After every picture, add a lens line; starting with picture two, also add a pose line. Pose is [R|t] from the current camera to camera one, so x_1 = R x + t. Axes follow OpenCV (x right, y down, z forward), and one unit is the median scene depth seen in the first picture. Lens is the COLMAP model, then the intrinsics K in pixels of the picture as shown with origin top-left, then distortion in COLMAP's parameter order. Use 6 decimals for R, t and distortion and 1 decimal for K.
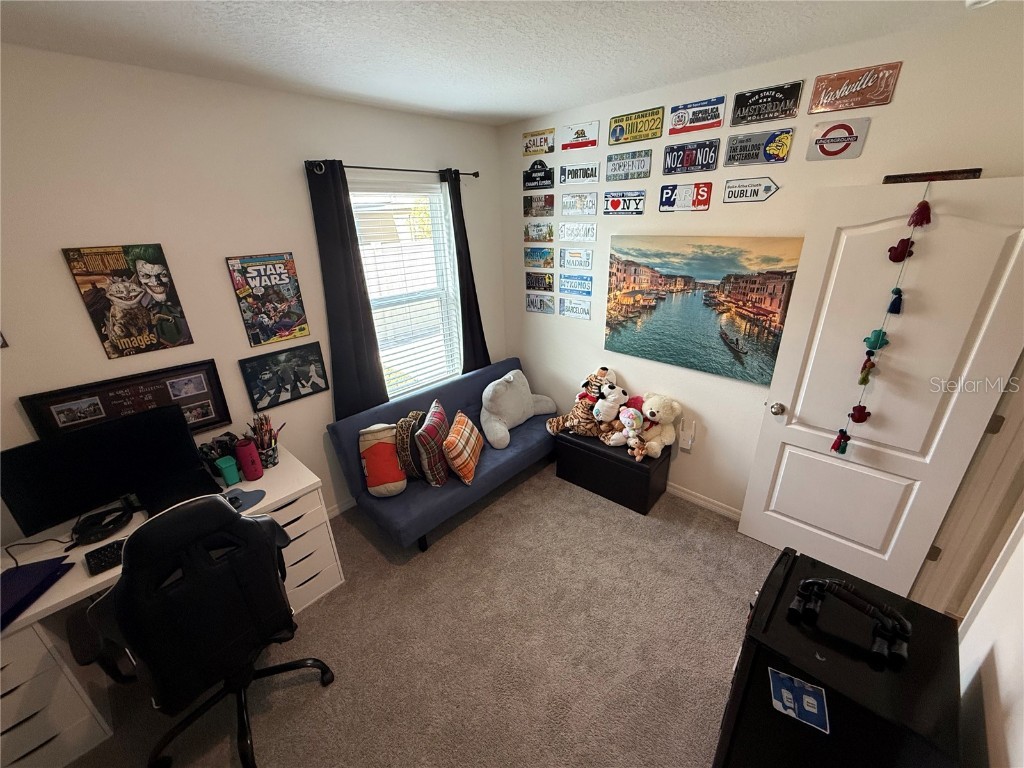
lens RADIAL K [[406.9, 0, 511.5], [0, 406.9, 382.0], [0, 0, 1]] dist [0.001832, 0.000014]
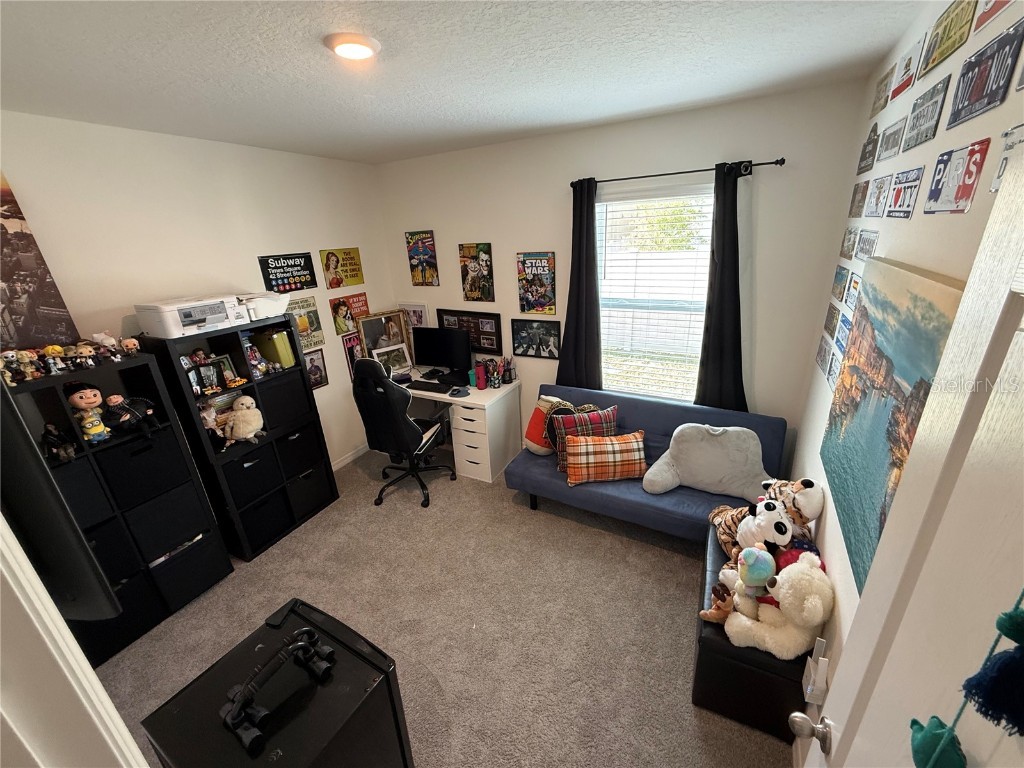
lens RADIAL K [[406.9, 0, 510.0], [0, 406.9, 383.4], [0, 0, 1]] dist [0.001832, 0.000014]
pose [[0.244681, 0.356788, -0.901573, 0.798934], [-0.326918, 0.905747, 0.269717, -0.241516], [0.912828, 0.228746, 0.338260, 0.514829]]
